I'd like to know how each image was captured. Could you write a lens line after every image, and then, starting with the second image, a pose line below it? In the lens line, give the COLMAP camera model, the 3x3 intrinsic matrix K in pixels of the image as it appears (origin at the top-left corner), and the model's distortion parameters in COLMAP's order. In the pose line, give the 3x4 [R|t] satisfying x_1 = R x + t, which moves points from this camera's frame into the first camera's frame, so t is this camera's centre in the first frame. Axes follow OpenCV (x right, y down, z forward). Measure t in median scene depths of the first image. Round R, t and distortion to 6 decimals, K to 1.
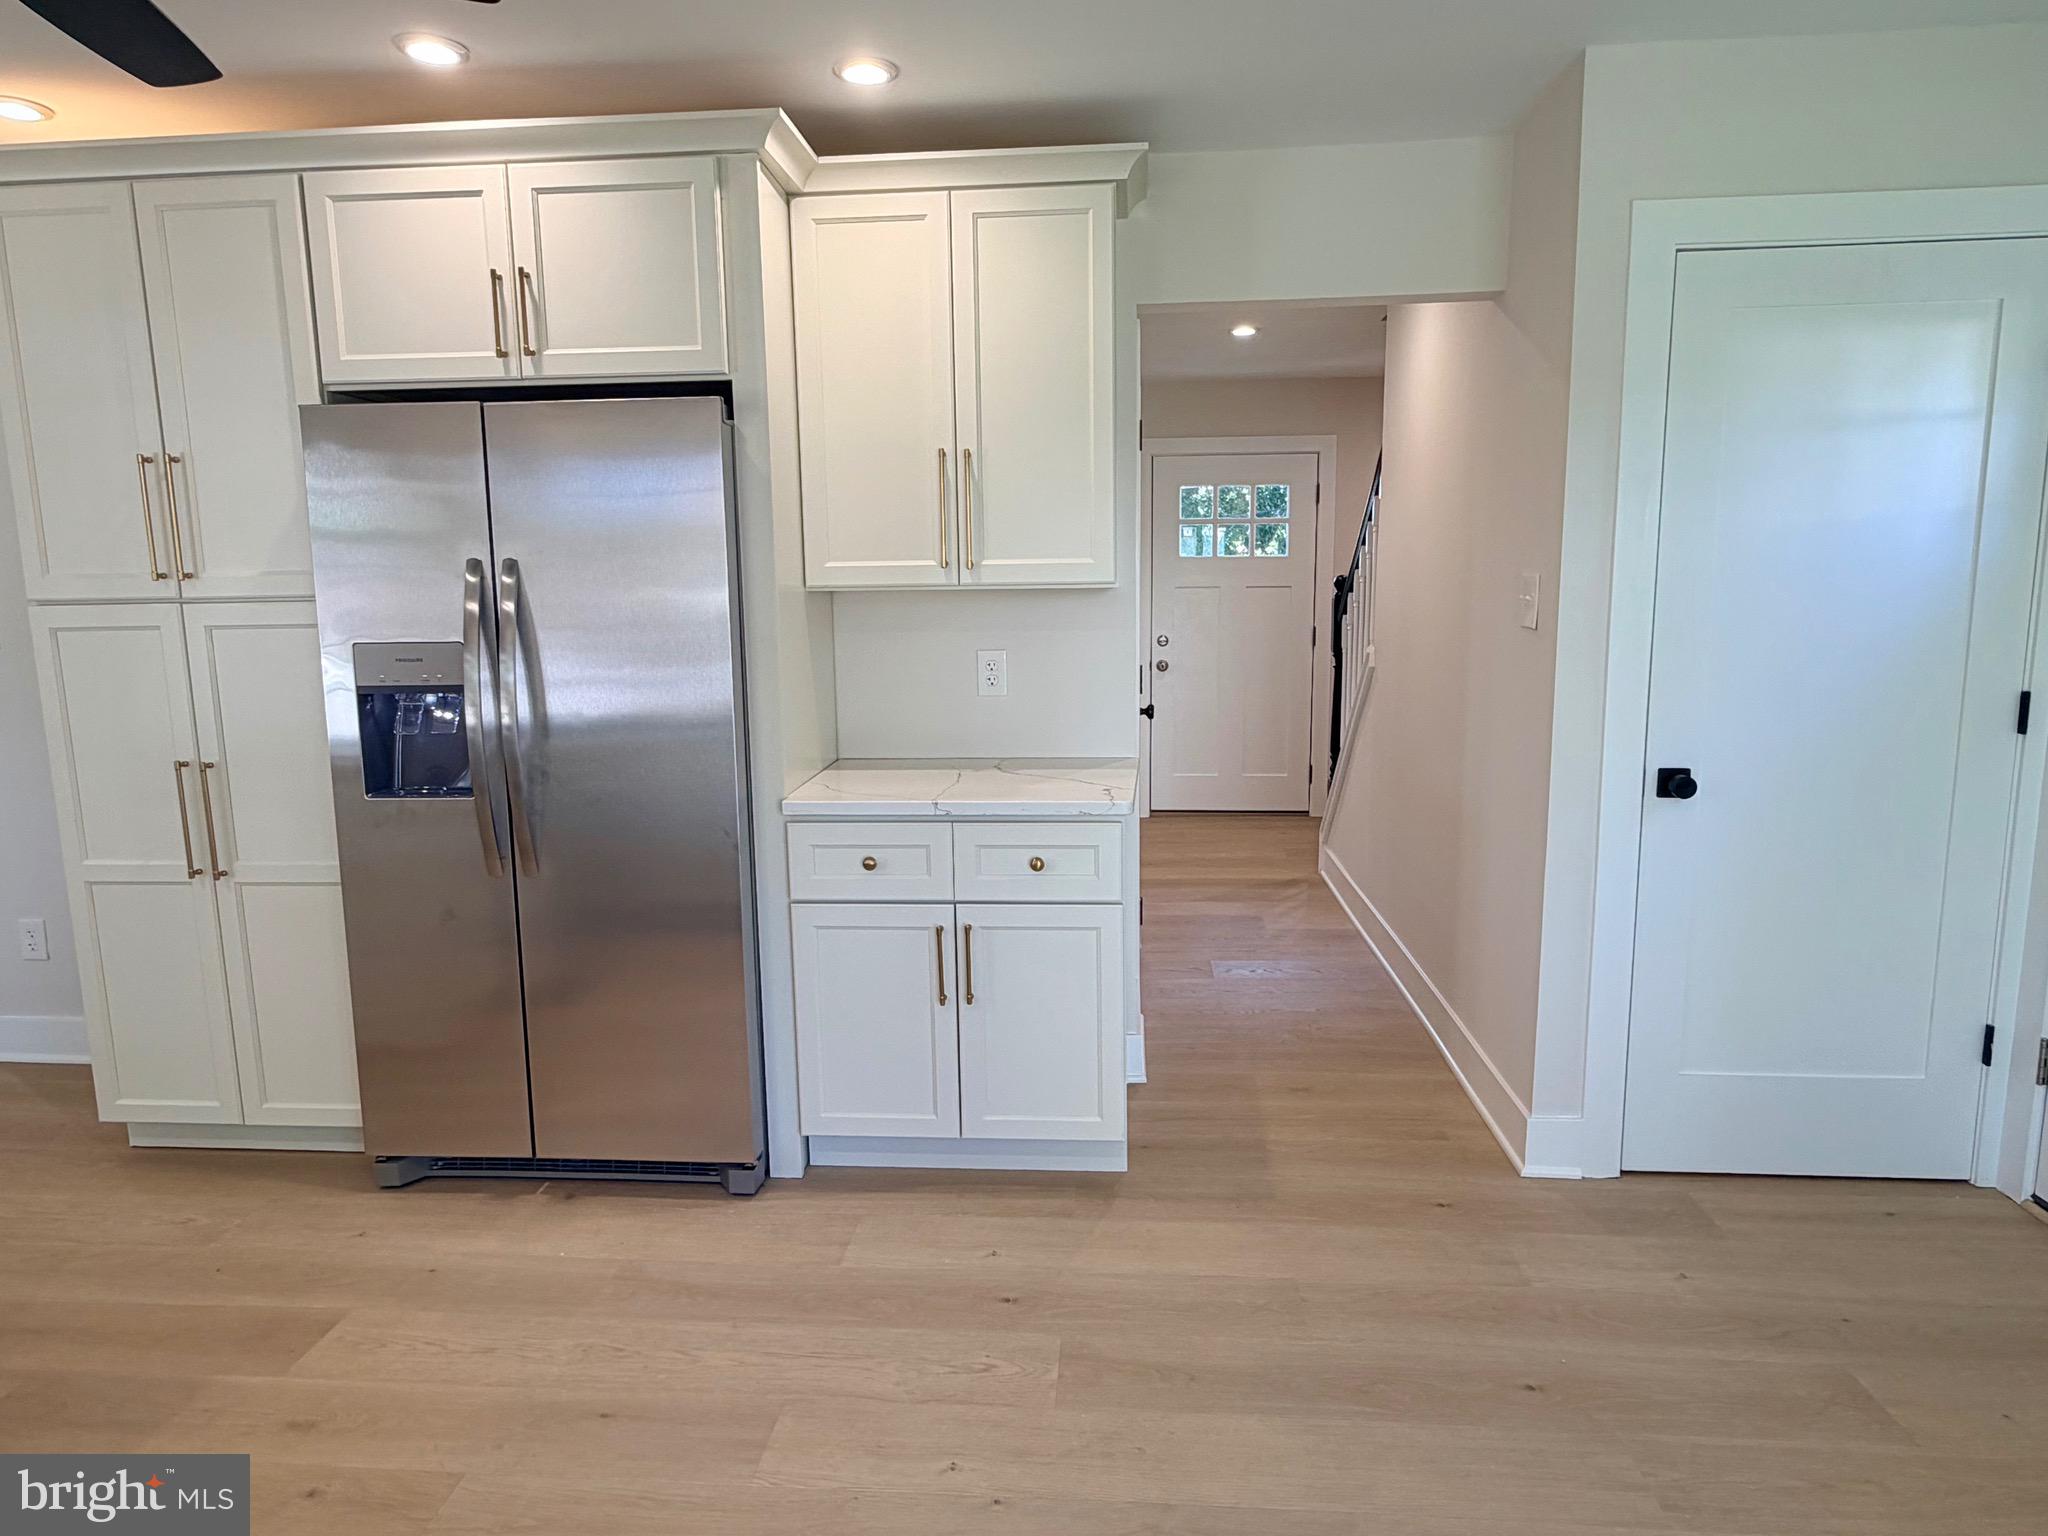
lens RADIAL K [[1255.3, 0, 1032.3], [0, 1255.3, 770.1], [0, 0, 1]] dist [-0.001684, 0.000834]
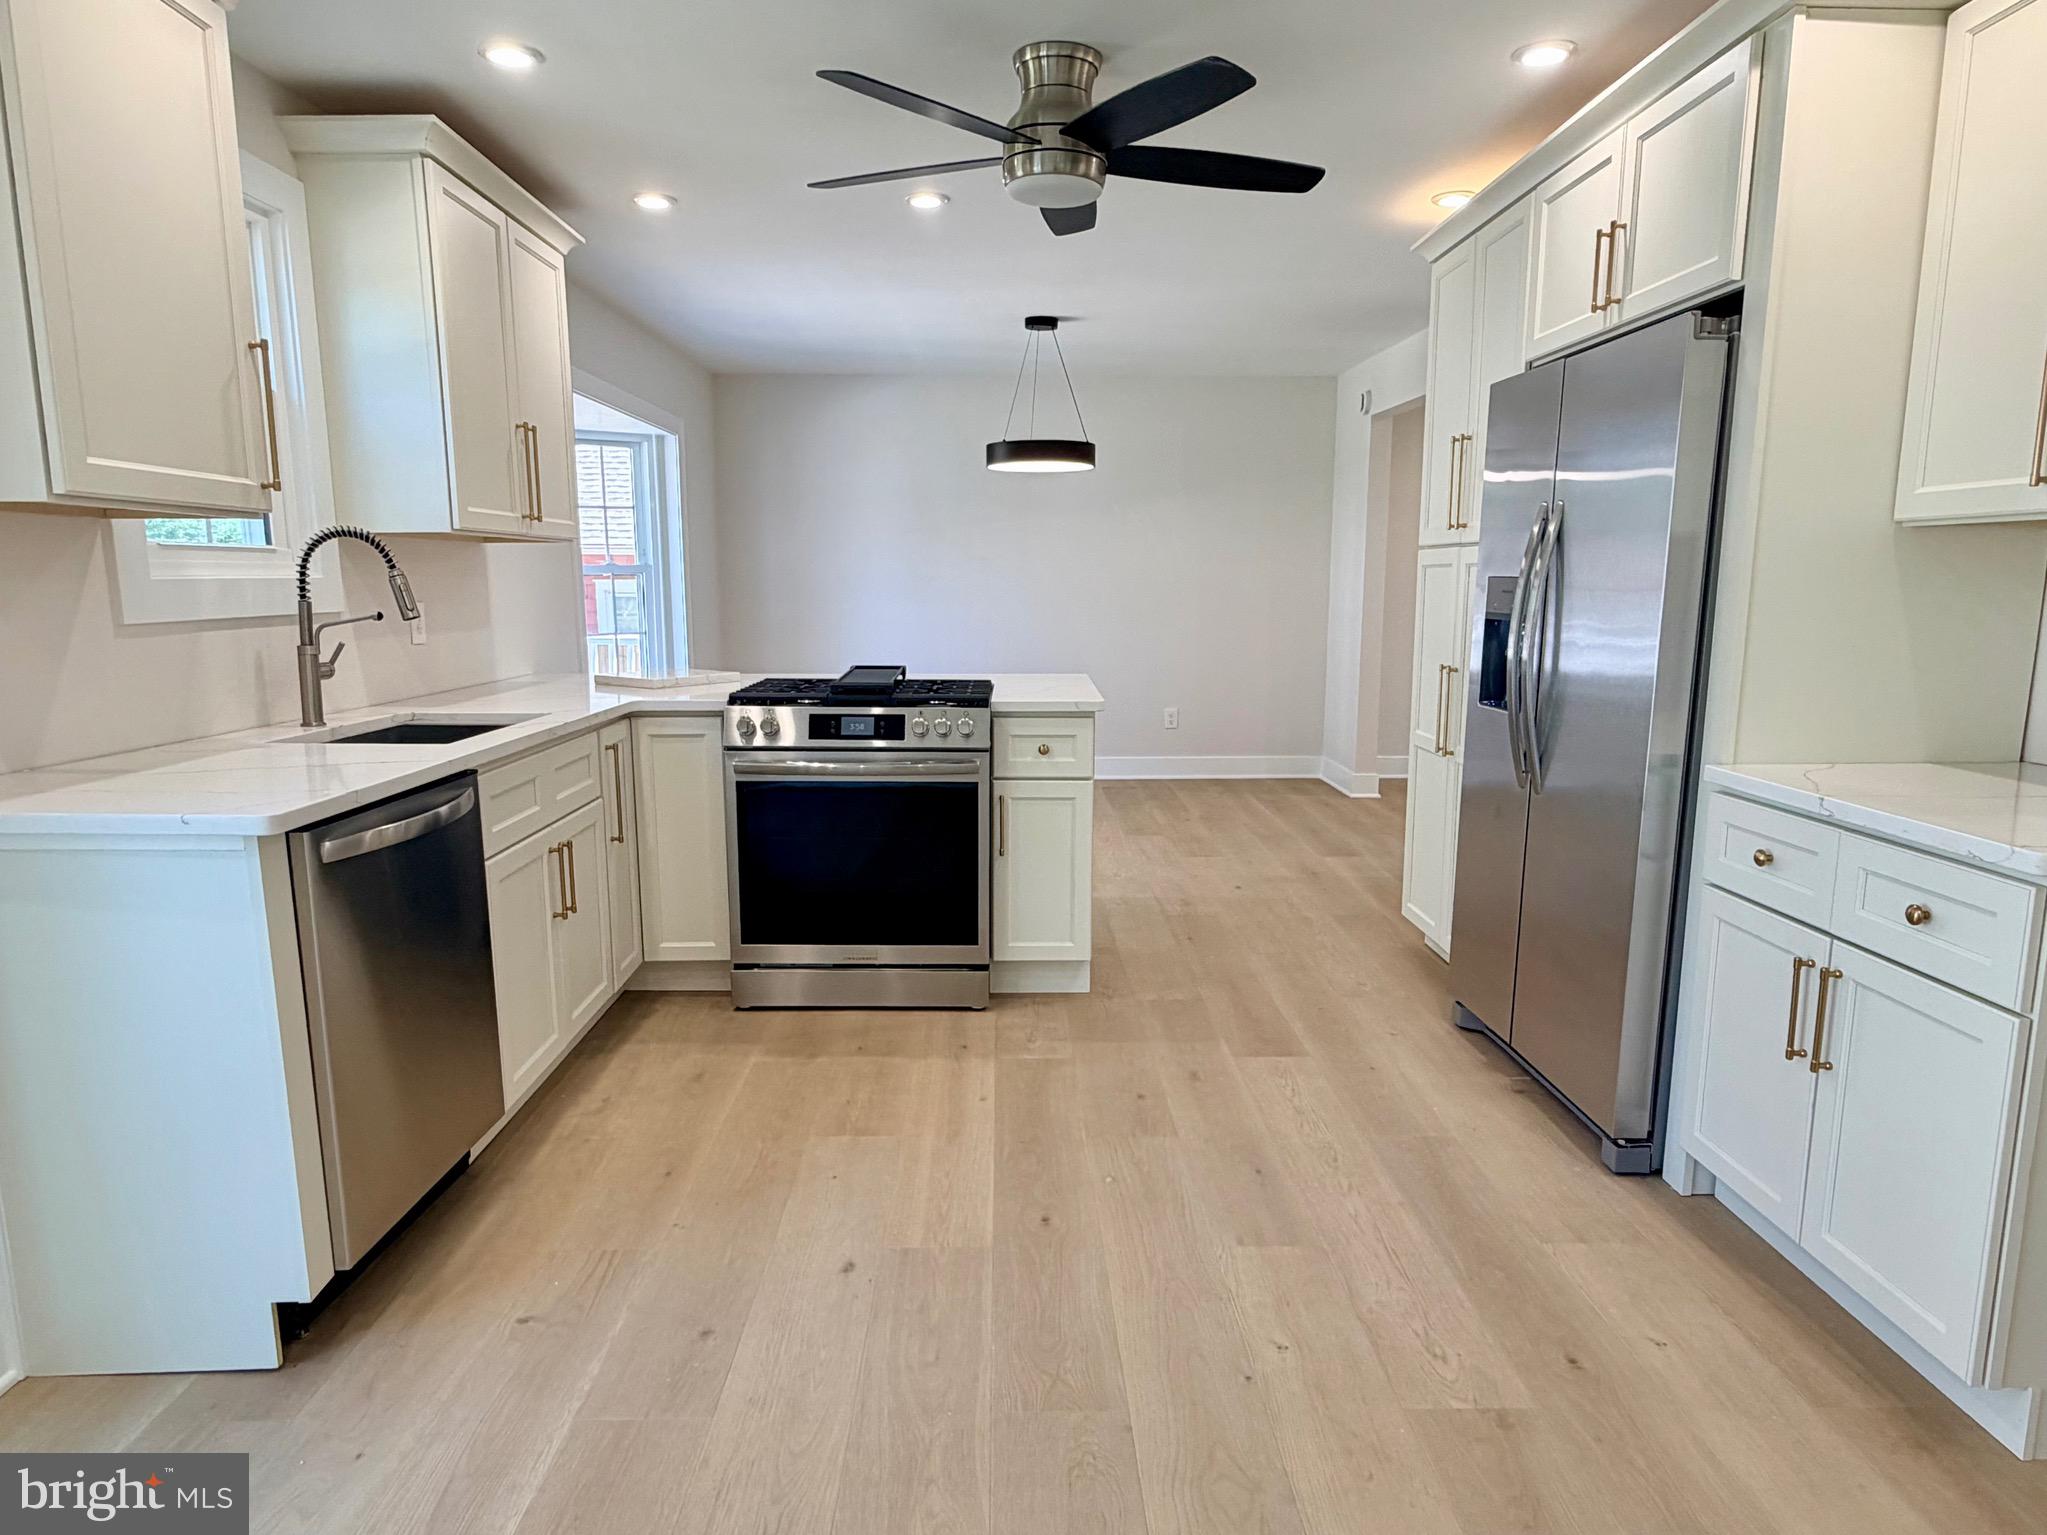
lens RADIAL K [[1219.1, 0, 1023.5], [0, 1219.1, 767.5], [0, 0, 1]] dist [0.005177, 0.001368]
pose [[0.092722, 0.167377, -0.981523, 0.602546], [-0.150991, 0.976733, 0.152297, -0.031441], [0.984177, 0.134080, 0.115837, 0.431085]]
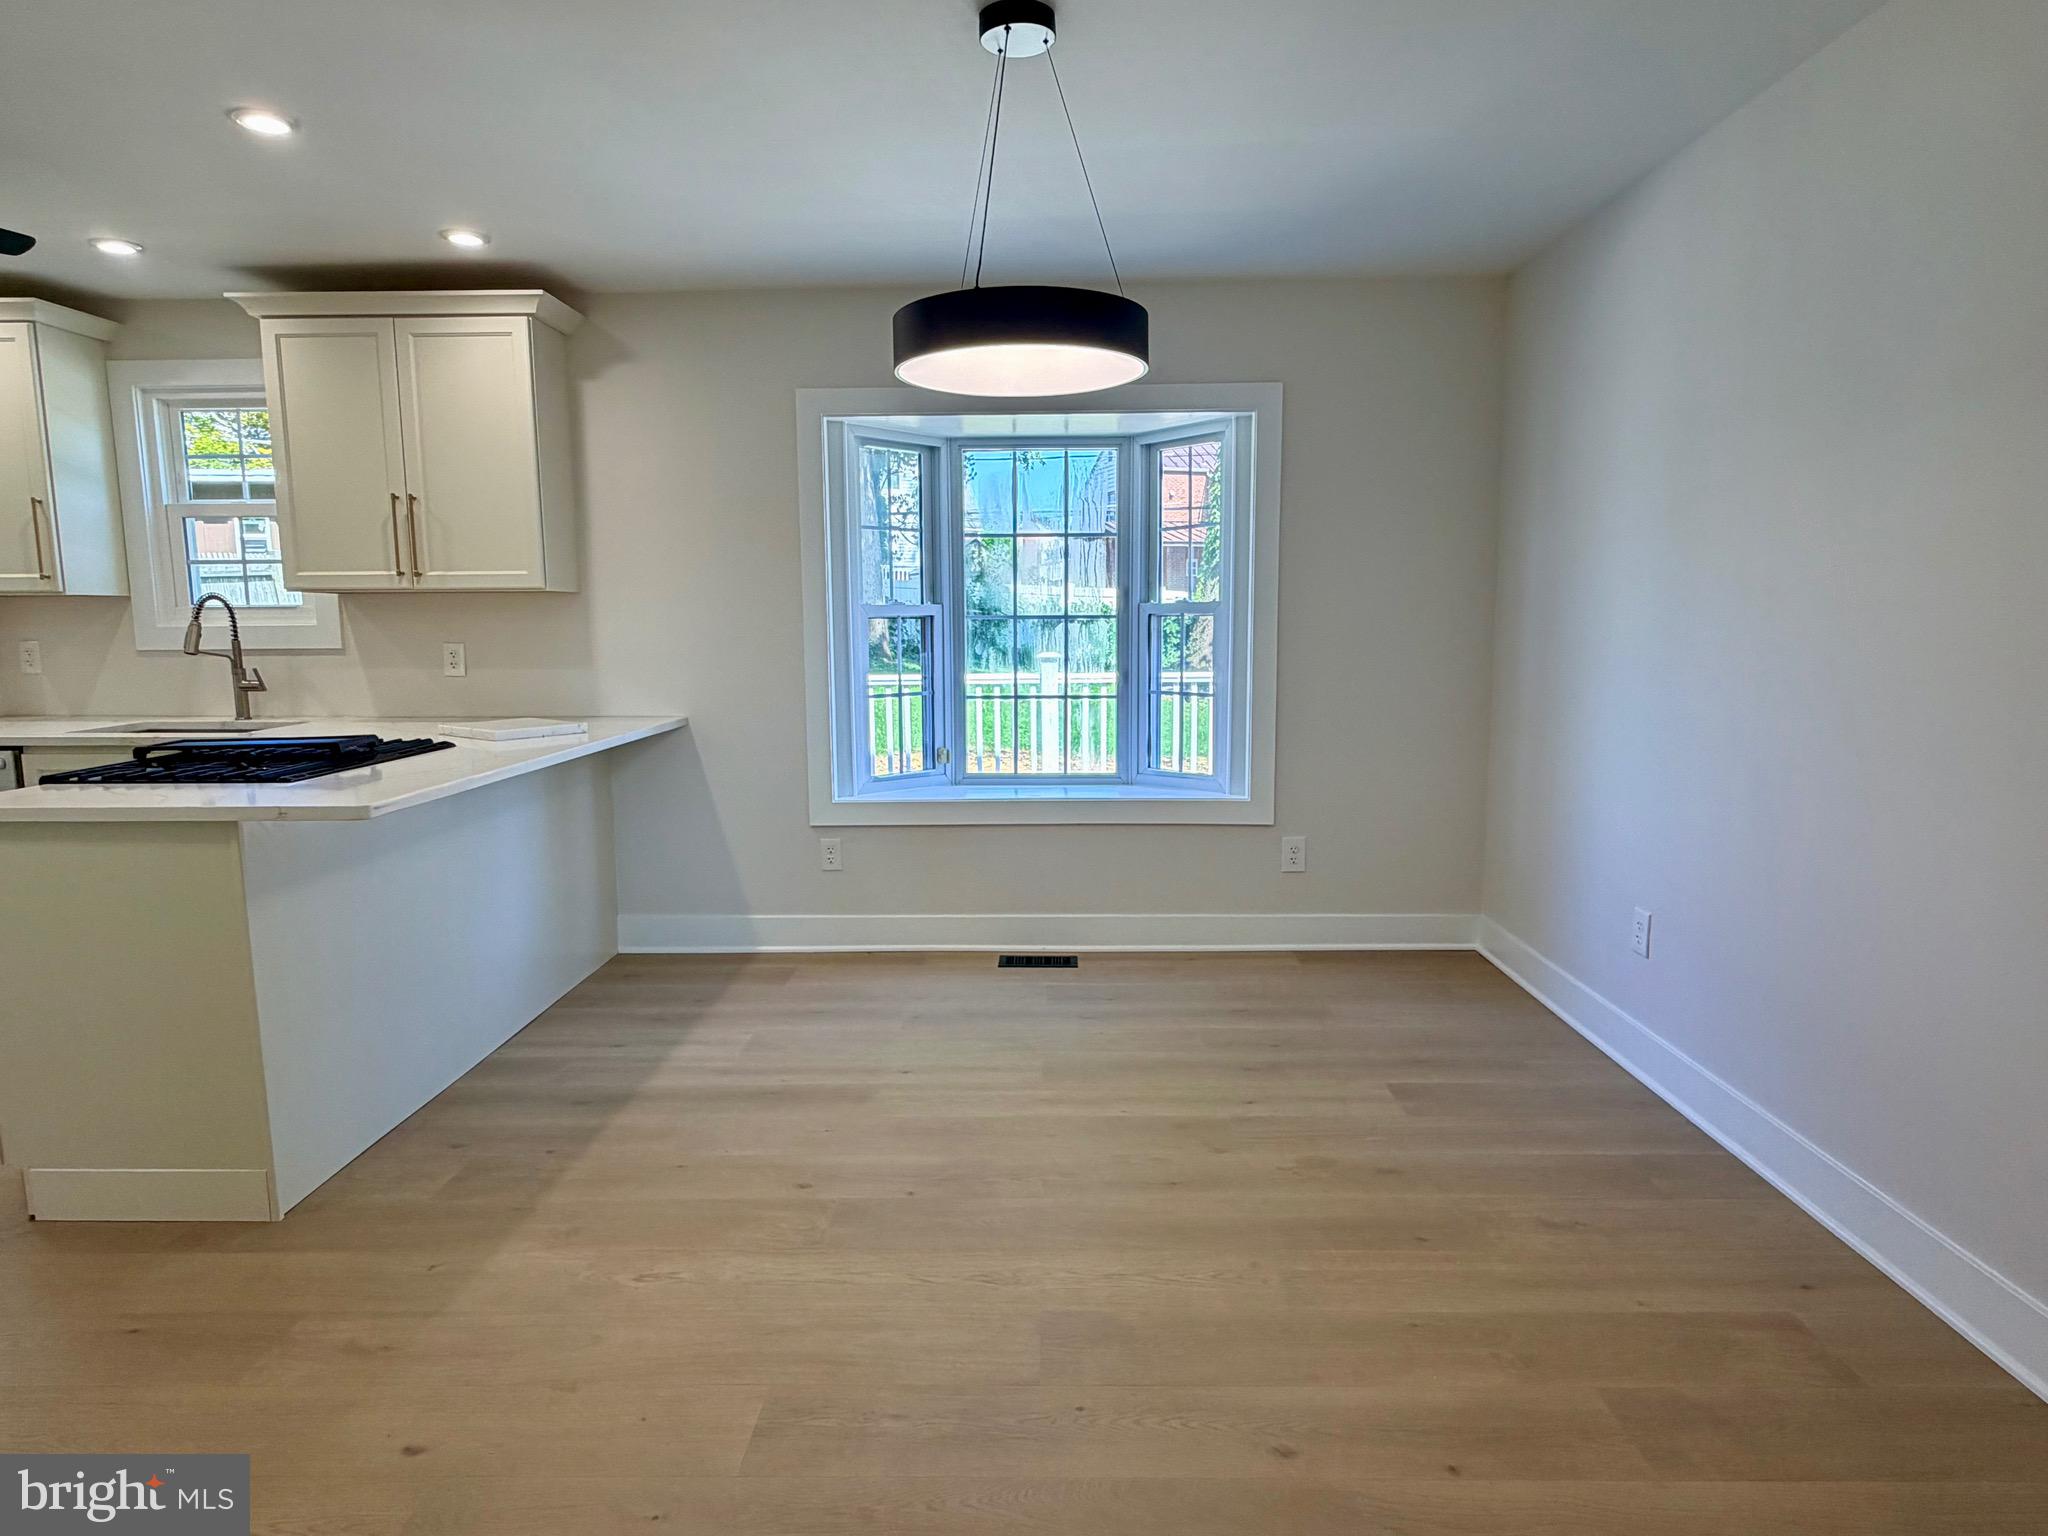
lens RADIAL K [[1159.7, 0, 1024.0], [0, 1159.7, 768.0], [0, 0, 1]] dist [0.006943, -0.005216]
pose [[-0.998216, 0.029900, -0.051682, -1.420628], [0.014090, 0.959096, 0.282730, -0.177581], [0.058021, 0.281497, -0.957806, 1.504905]]
